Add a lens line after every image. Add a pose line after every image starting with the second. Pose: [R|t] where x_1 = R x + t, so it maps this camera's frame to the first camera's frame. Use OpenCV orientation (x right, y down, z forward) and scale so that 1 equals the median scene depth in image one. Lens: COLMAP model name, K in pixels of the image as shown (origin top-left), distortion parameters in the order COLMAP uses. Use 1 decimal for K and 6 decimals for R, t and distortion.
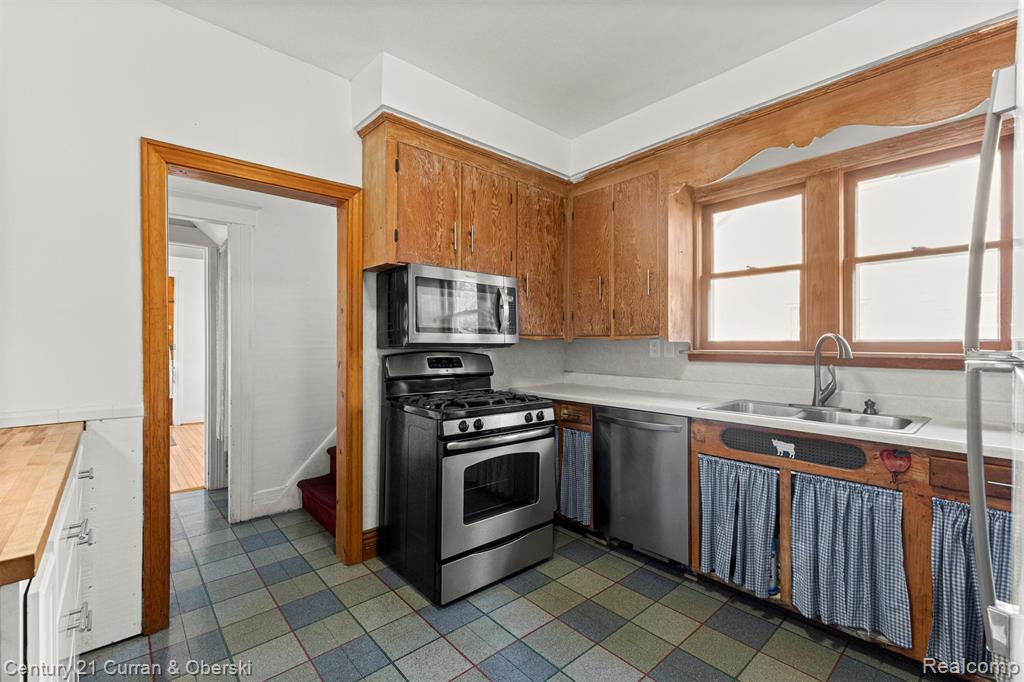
lens RADIAL K [[441.2, 0, 515.1], [0, 441.2, 343.6], [0, 0, 1]] dist [0.009280, -0.003138]
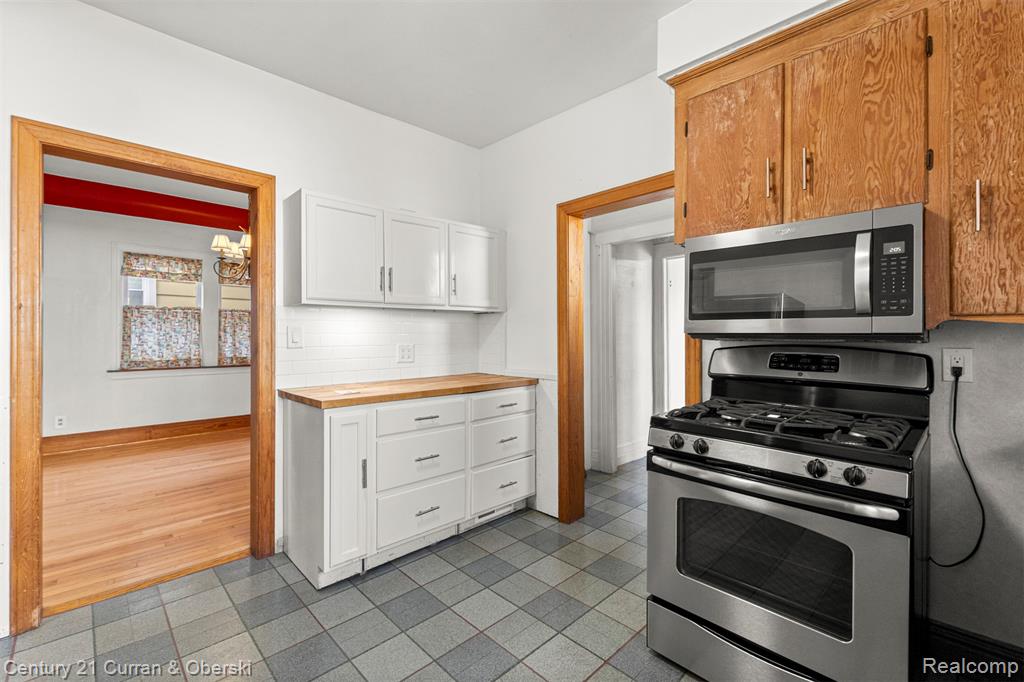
lens RADIAL K [[441.2, 0, 514.2], [0, 441.2, 334.4], [0, 0, 1]] dist [0.009280, -0.003138]
pose [[0.043832, -0.004056, -0.999031, 0.549454], [-0.002423, 0.999988, -0.004166, 0.004621], [0.999036, 0.002603, 0.043822, 0.587458]]
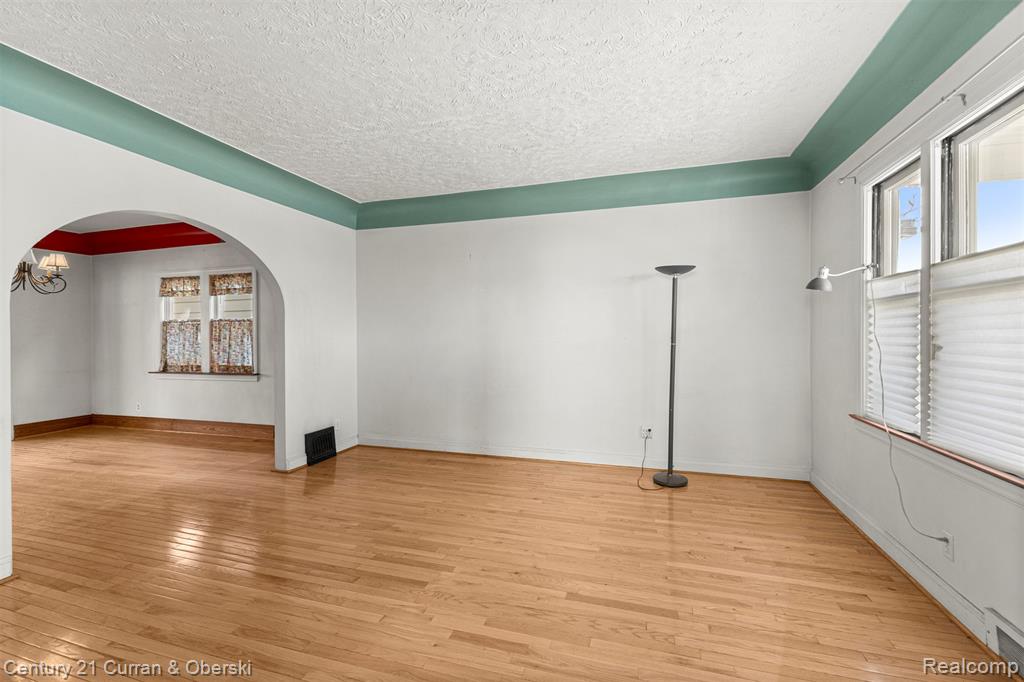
lens RADIAL K [[441.2, 0, 507.0], [0, 441.2, 342.0], [0, 0, 1]] dist [0.009280, -0.003138]
pose [[-0.866181, 0.005163, -0.499704, -1.858681], [0.002084, 0.999975, 0.006720, -0.020310], [0.499727, 0.004779, -0.866170, 2.019095]]
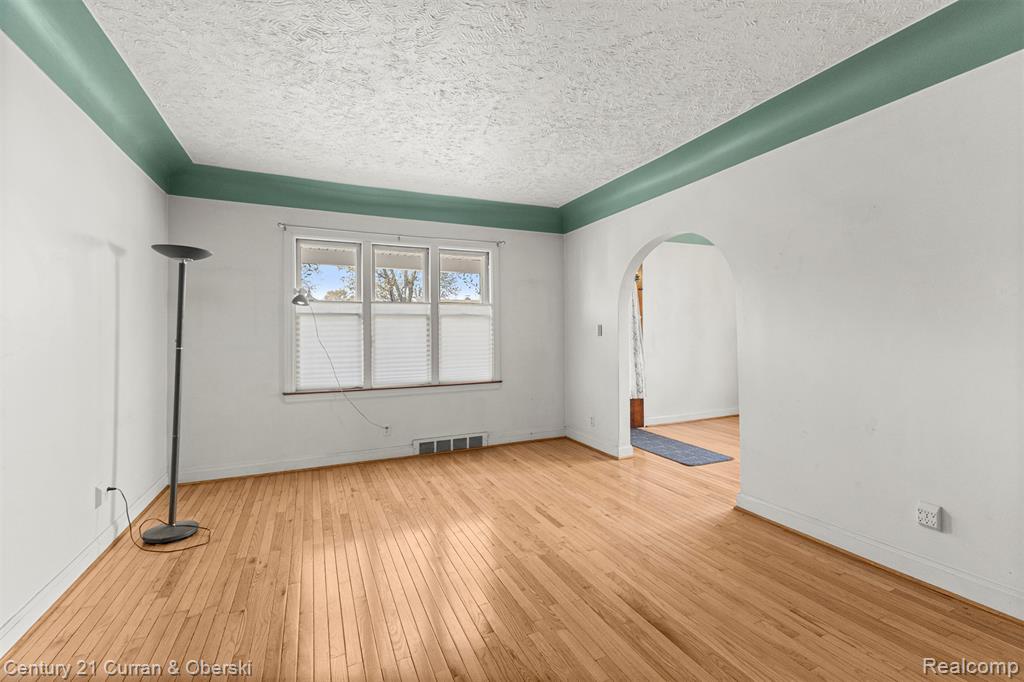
lens RADIAL K [[441.2, 0, 516.6], [0, 441.2, 322.8], [0, 0, 1]] dist [0.009280, -0.003138]
pose [[0.954941, -0.019080, -0.296182, -1.908738], [0.013847, 0.999709, -0.019757, -0.034006], [0.296473, 0.014765, 0.954927, 0.167882]]
